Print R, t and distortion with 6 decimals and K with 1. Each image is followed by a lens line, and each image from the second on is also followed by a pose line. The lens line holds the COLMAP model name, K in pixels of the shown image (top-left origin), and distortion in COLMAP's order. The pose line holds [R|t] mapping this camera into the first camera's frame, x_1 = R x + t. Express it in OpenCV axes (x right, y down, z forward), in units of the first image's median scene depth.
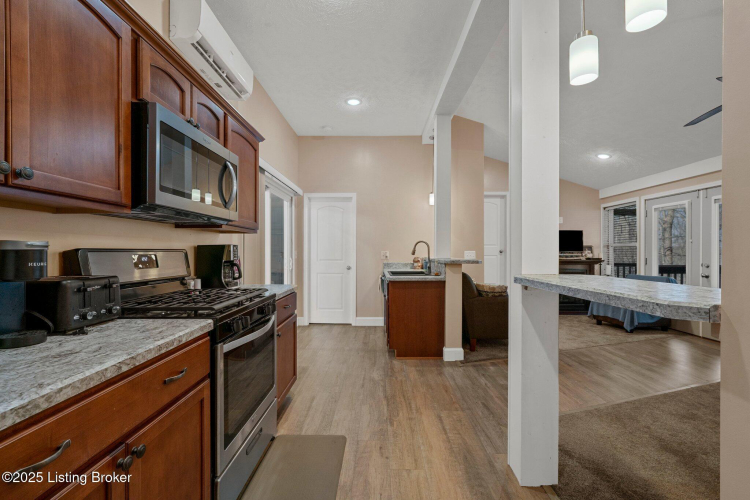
lens RADIAL K [[329.4, 0, 373.6], [0, 329.4, 252.1], [0, 0, 1]] dist [0.001205, 0.000110]
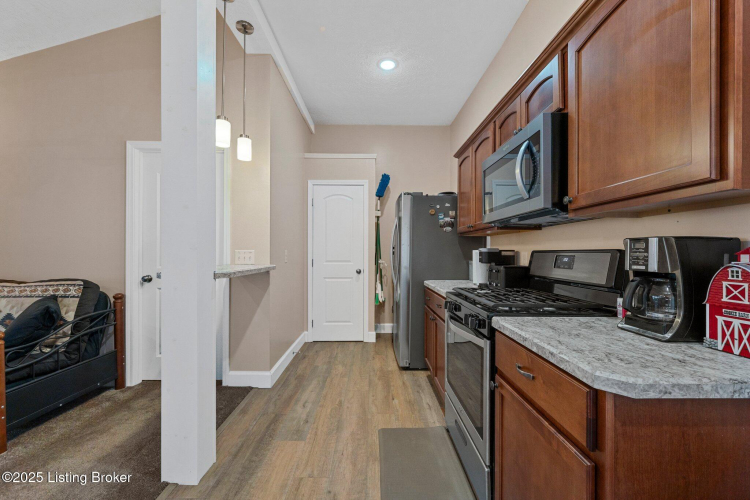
lens RADIAL K [[305.9, 0, 375.0], [0, 305.9, 250.0], [0, 0, 1]] dist [0.000622, 0.000116]
pose [[-0.999581, -0.000761, -0.028920, -0.020709], [-0.000656, 0.999993, -0.003621, -0.000052], [0.028923, -0.003601, -0.999575, 0.687954]]
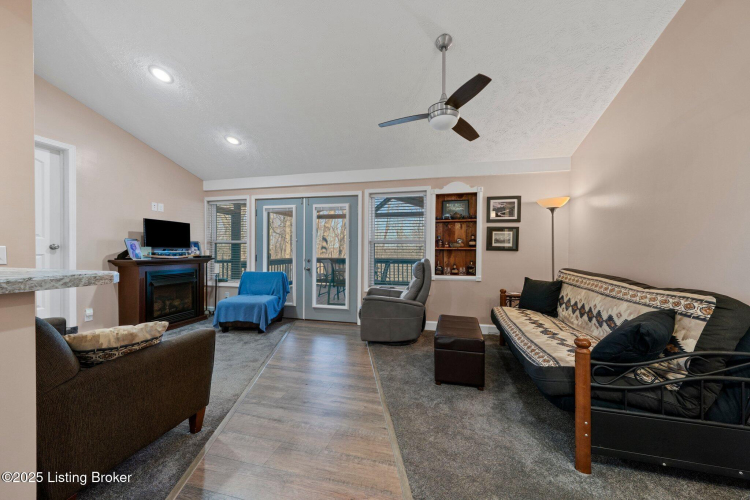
lens RADIAL K [[270.4, 0, 375.1], [0, 270.4, 251.5], [0, 0, 1]] dist [-0.000256, -0.000045]
pose [[0.222915, -0.005366, 0.974823, 0.076167], [-0.004981, 0.999966, 0.006643, 0.000010], [-0.974825, -0.006336, 0.222880, 0.470171]]
